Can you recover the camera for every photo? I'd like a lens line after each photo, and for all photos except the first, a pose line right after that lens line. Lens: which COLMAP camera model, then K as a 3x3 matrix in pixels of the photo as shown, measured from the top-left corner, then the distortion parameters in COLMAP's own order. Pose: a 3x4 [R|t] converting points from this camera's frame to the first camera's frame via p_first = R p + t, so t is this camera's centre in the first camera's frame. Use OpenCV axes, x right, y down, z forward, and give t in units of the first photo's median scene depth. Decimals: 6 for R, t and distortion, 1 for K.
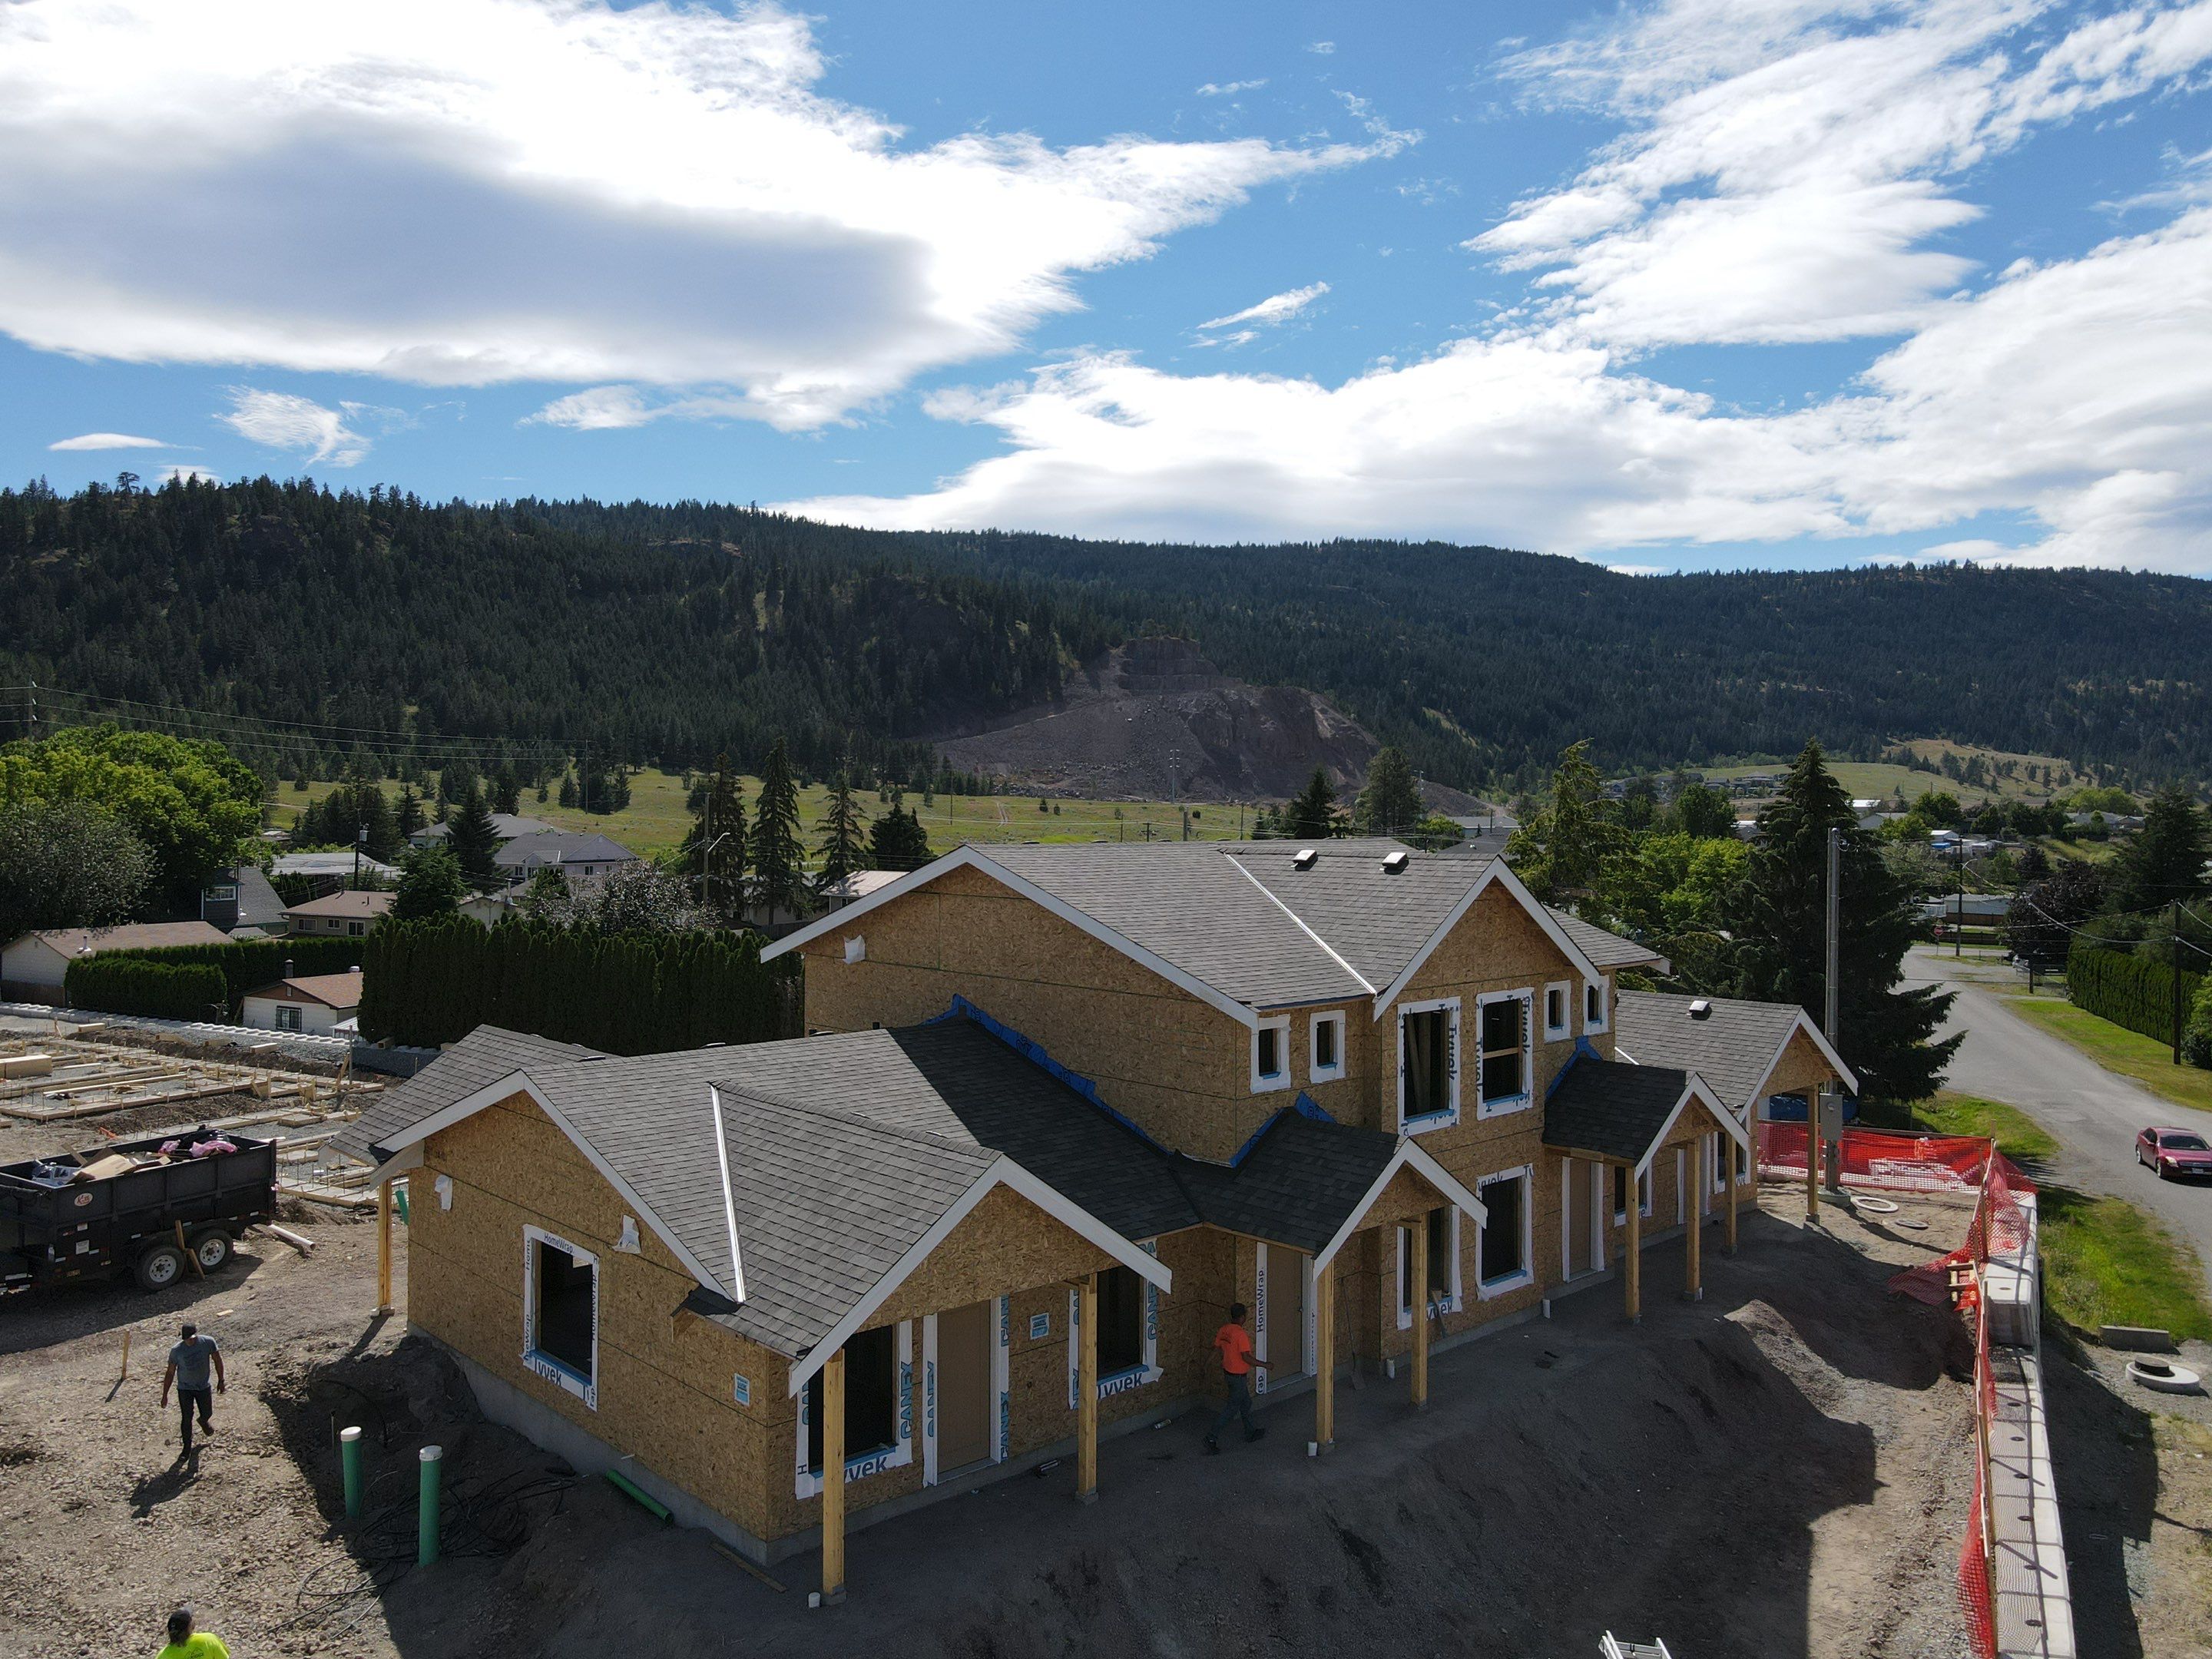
lens RADIAL K [[1625.4, 0, 1106.0], [0, 1625.4, 829.5], [0, 0, 1]] dist [0.003414, 0.005145]
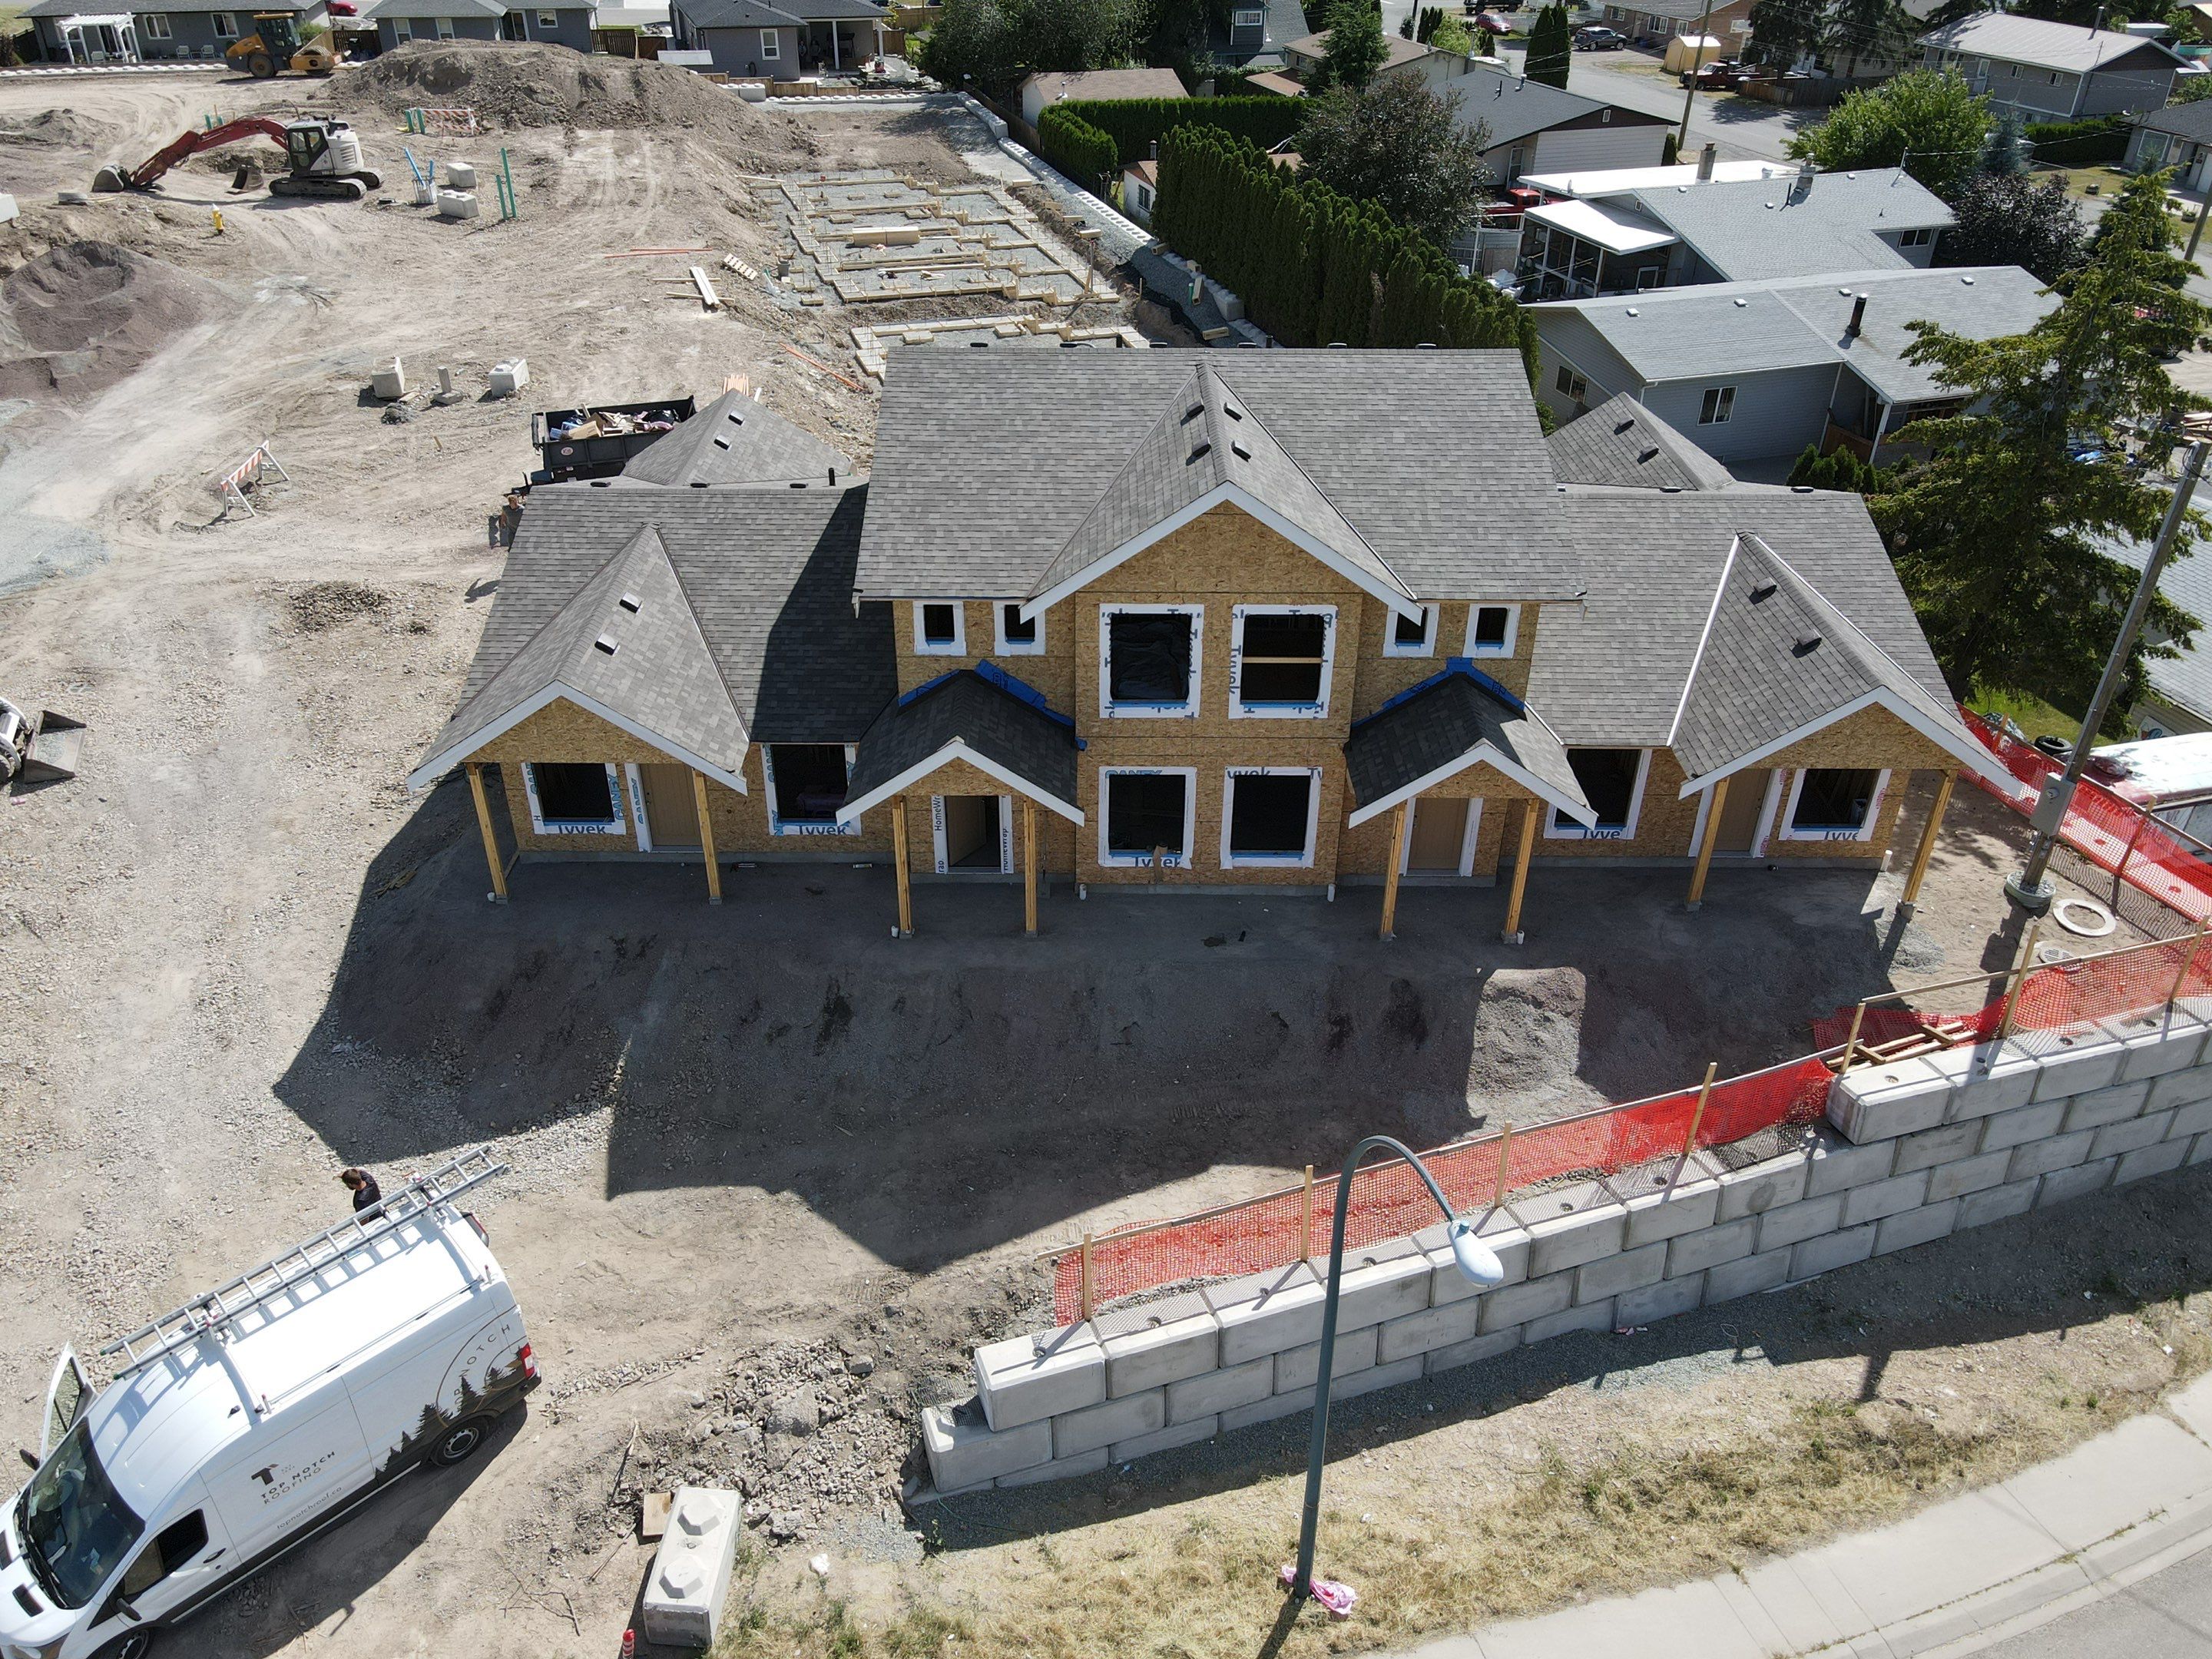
lens RADIAL K [[1603.6, 0, 1106.0], [0, 1603.6, 829.5], [0, 0, 1]] dist [0.005315, 0.002038]
pose [[0.731612, 0.371678, -0.571489, 0.780812], [-0.011931, 0.845155, 0.534387, -0.301632], [0.681617, -0.384146, 0.622761, 0.297907]]
